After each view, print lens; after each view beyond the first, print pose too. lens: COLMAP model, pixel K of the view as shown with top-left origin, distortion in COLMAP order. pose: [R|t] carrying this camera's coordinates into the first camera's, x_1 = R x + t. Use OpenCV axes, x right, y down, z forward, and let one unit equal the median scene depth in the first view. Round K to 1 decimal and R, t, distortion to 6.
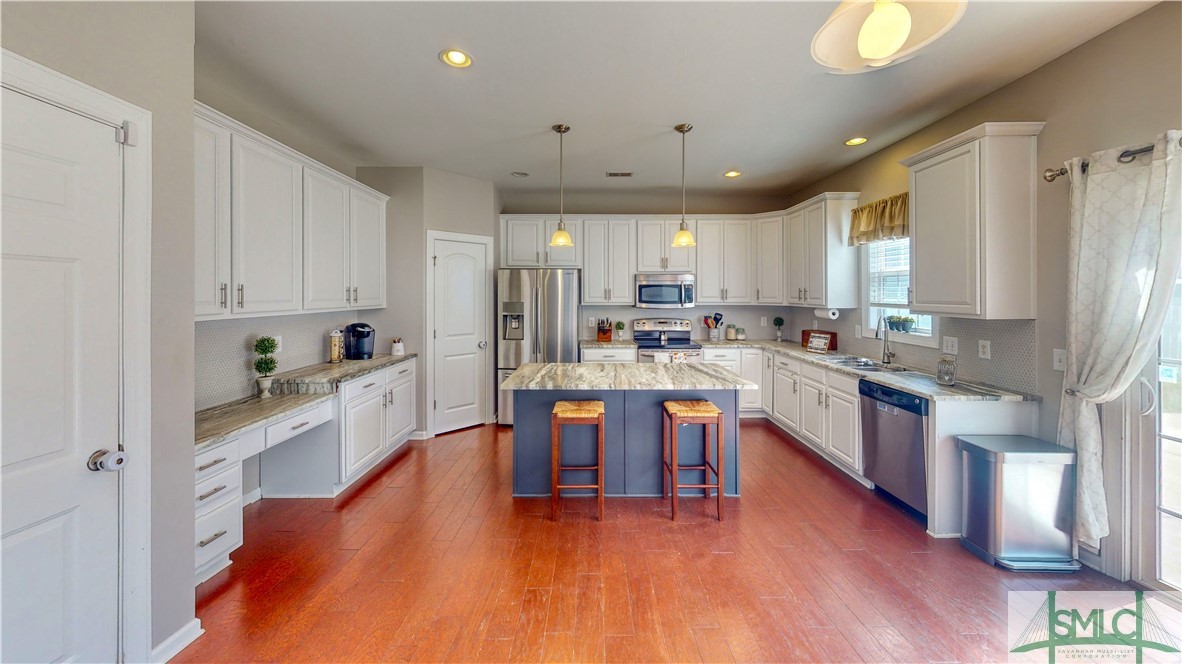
lens RADIAL K [[467.9, 0, 584.8], [0, 467.9, 298.9], [0, 0, 1]] dist [-0.000188, 0.000021]
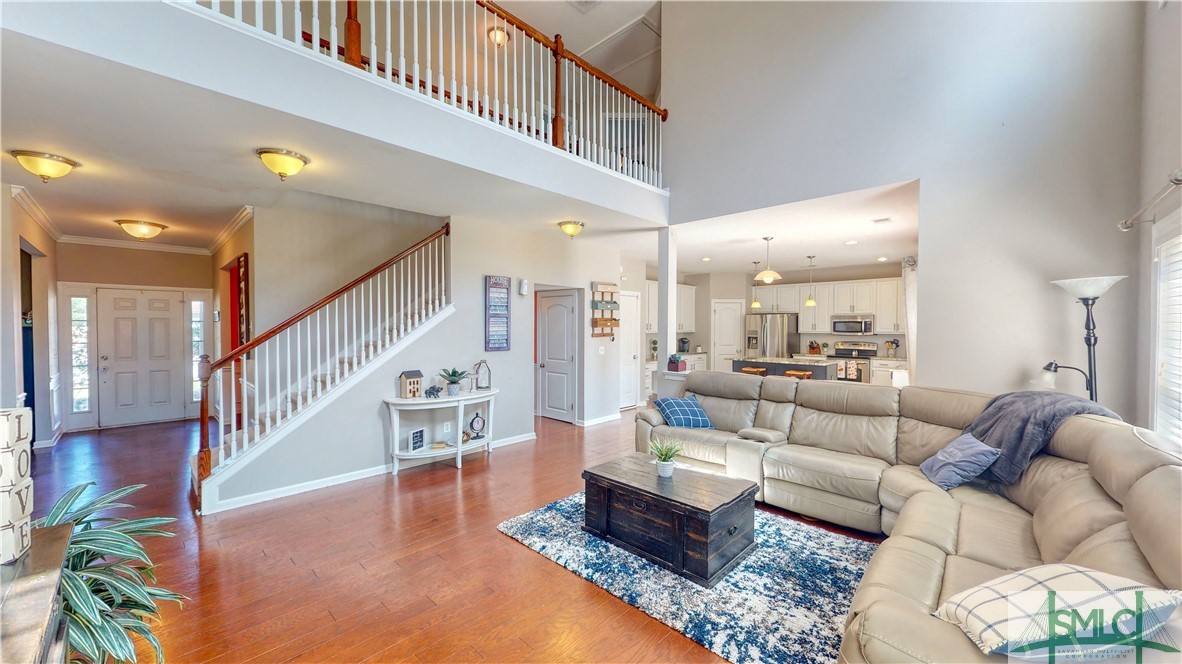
lens RADIAL K [[492.6, 0, 587.0], [0, 492.6, 336.2], [0, 0, 1]] dist [-0.000664, -0.000074]
pose [[0.772233, 0.019742, -0.635033, 0.653673], [-0.008966, 0.999756, 0.020177, -0.005145], [0.635276, -0.009888, 0.772222, -1.131516]]
